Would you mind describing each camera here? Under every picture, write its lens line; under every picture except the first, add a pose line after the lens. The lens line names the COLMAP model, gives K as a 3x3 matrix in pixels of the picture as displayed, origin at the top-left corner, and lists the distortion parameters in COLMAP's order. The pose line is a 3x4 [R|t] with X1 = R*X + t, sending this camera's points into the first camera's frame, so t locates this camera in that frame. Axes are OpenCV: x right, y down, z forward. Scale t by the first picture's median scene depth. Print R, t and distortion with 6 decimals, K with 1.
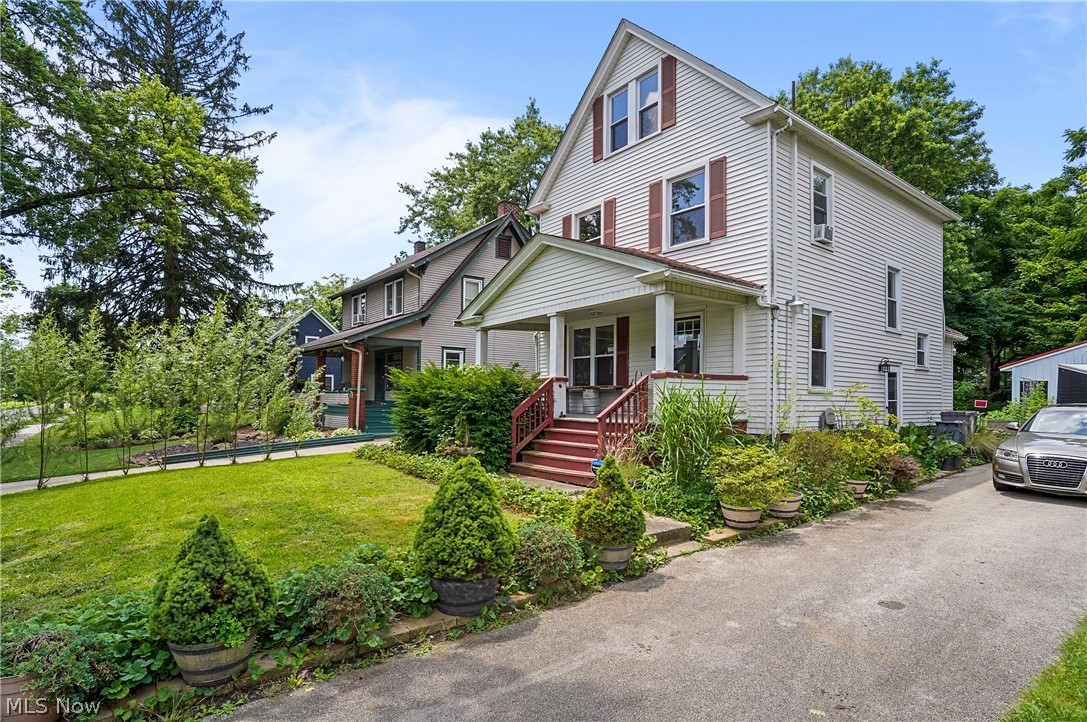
lens RADIAL K [[572.0, 0, 542.8], [0, 572.0, 374.6], [0, 0, 1]] dist [-0.000780, 0.047709]
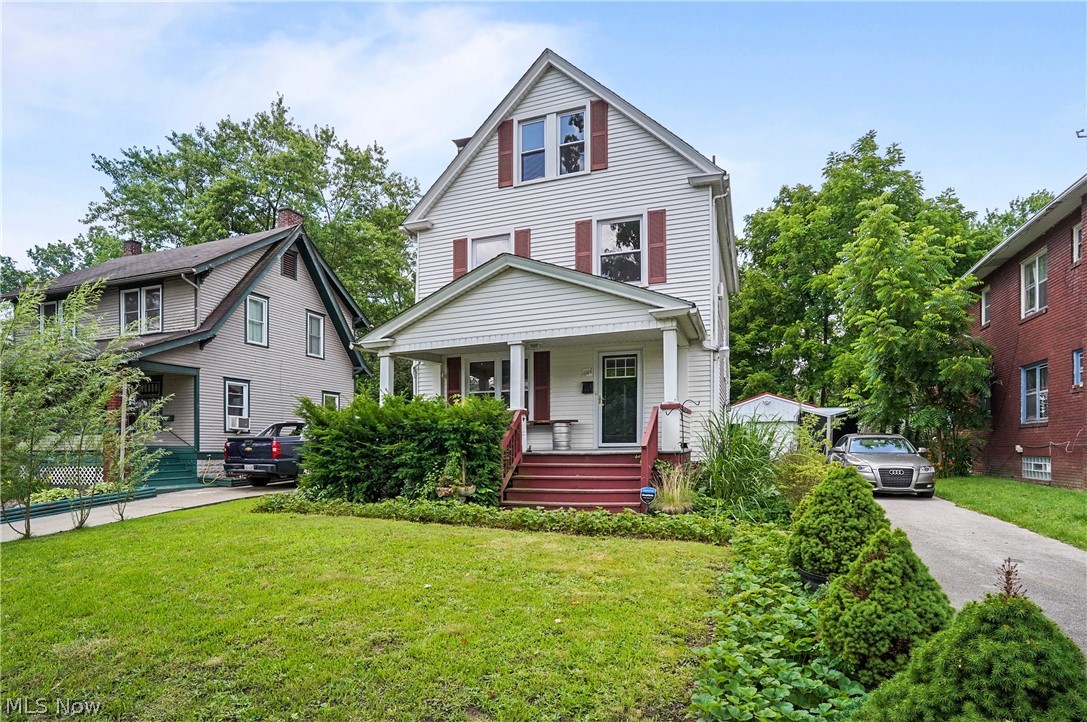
lens RADIAL K [[575.1, 0, 542.2], [0, 575.1, 436.2], [0, 0, 1]] dist [0.000753, 0.001151]
pose [[0.860272, -0.007001, 0.509787, -0.371560], [-0.006175, 0.999689, 0.024149, 0.021672], [-0.509797, -0.023922, 0.859962, 0.141331]]
